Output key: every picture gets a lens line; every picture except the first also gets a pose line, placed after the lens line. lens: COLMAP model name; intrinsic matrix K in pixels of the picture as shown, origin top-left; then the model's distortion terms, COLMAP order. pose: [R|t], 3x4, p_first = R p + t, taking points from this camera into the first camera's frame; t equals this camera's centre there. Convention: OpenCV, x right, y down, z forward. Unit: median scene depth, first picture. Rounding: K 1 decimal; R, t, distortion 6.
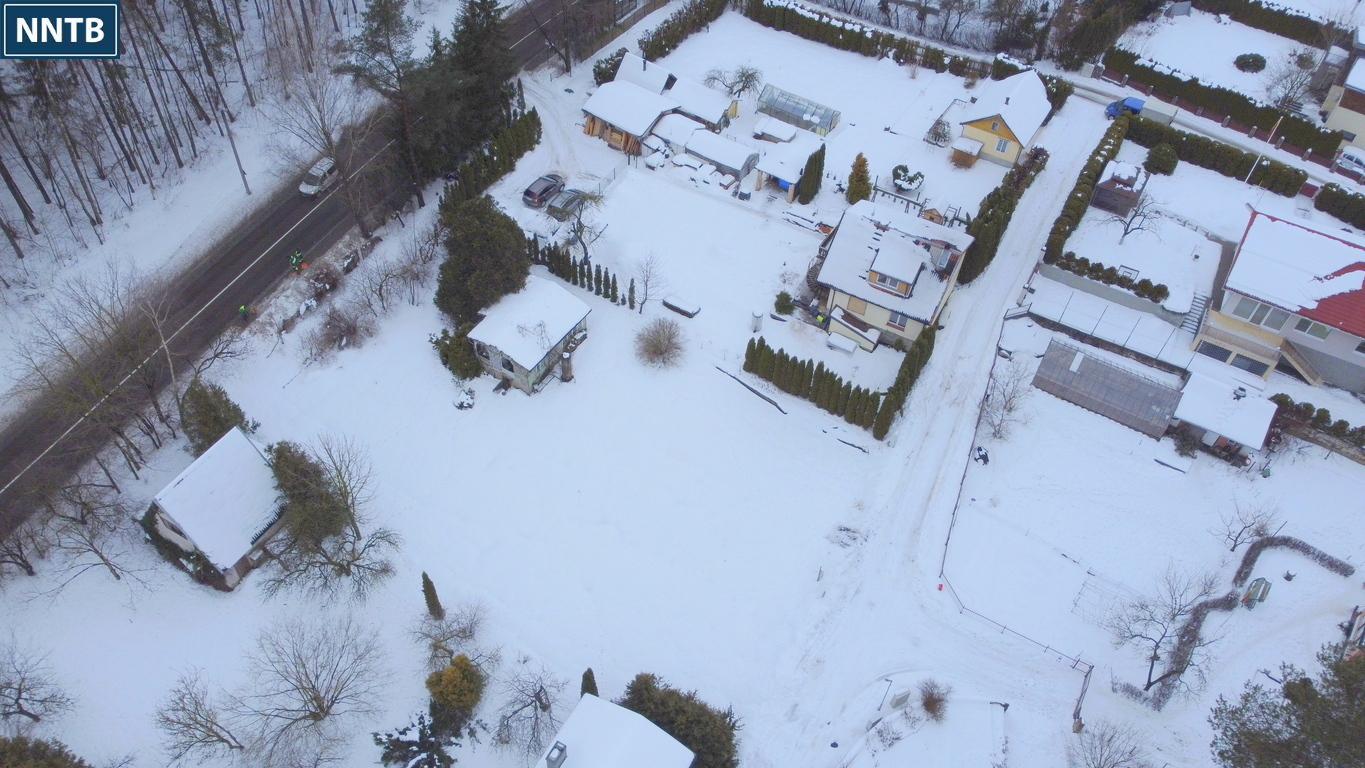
lens RADIAL K [[1034.8, 0, 681.2], [0, 1034.8, 386.5], [0, 0, 1]] dist [-0.003696, 0.000254]
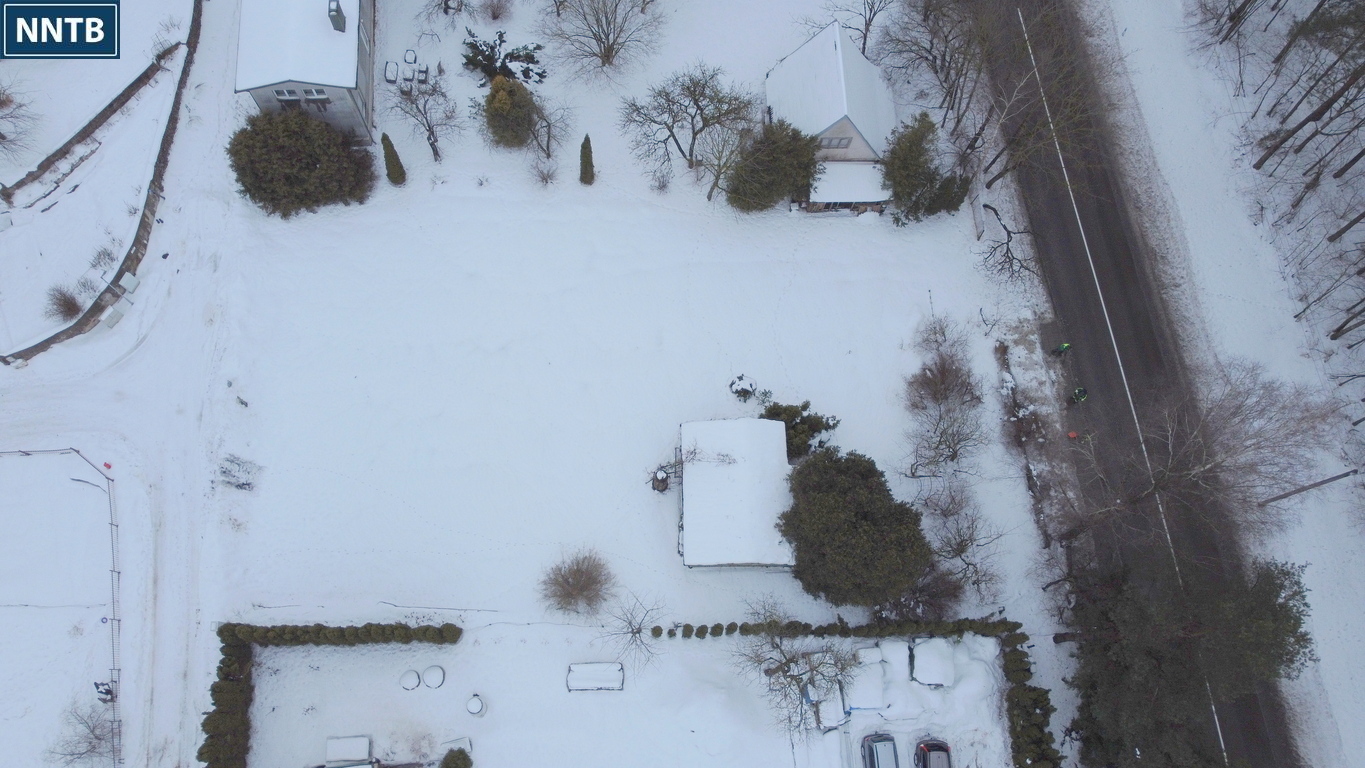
lens RADIAL K [[1034.8, 0, 681.2], [0, 1034.8, 386.5], [0, 0, 1]] dist [-0.003696, 0.000254]
pose [[-0.836974, 0.485298, -0.252905, 0.032059], [-0.467970, -0.395139, 0.790487, -0.565699], [0.283689, 0.779969, 0.557826, 0.508522]]
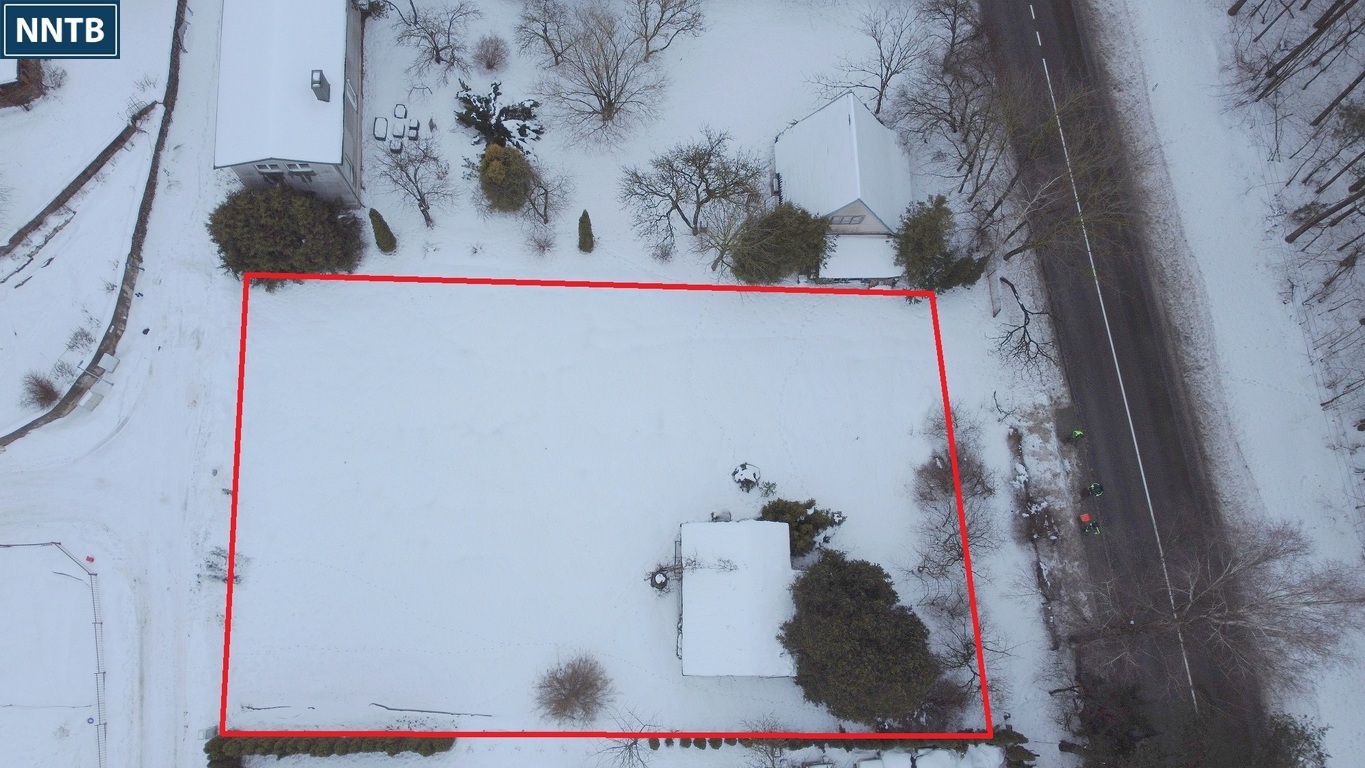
lens RADIAL K [[1034.8, 0, 681.2], [0, 1034.8, 386.5], [0, 0, 1]] dist [-0.003696, 0.000254]
pose [[-0.843024, 0.492027, -0.217302, -0.030936], [-0.460821, -0.452328, 0.763573, -0.496832], [0.277406, 0.743848, 0.608060, 0.439295]]
